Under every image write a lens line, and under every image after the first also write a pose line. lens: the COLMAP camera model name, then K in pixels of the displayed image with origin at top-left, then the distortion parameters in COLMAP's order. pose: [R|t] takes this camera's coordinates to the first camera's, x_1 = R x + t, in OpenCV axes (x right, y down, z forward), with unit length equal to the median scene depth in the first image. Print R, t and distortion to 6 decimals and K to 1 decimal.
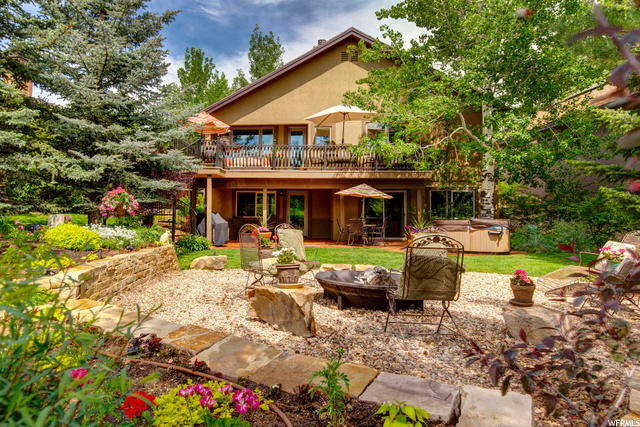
lens RADIAL K [[367.0, 0, 262.9], [0, 367.0, 220.8], [0, 0, 1]] dist [-0.001000, 0.001418]
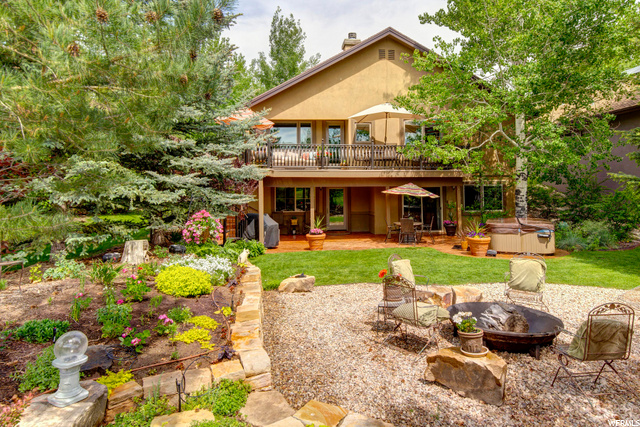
lens RADIAL K [[367.6, 0, 322.2], [0, 367.6, 198.8], [0, 0, 1]] dist [0.006336, 0.000310]
pose [[0.989530, -0.015696, 0.143468, -0.125684], [0.015153, 0.999873, 0.004874, -0.068097], [-0.143527, -0.002649, 0.989643, 0.010325]]
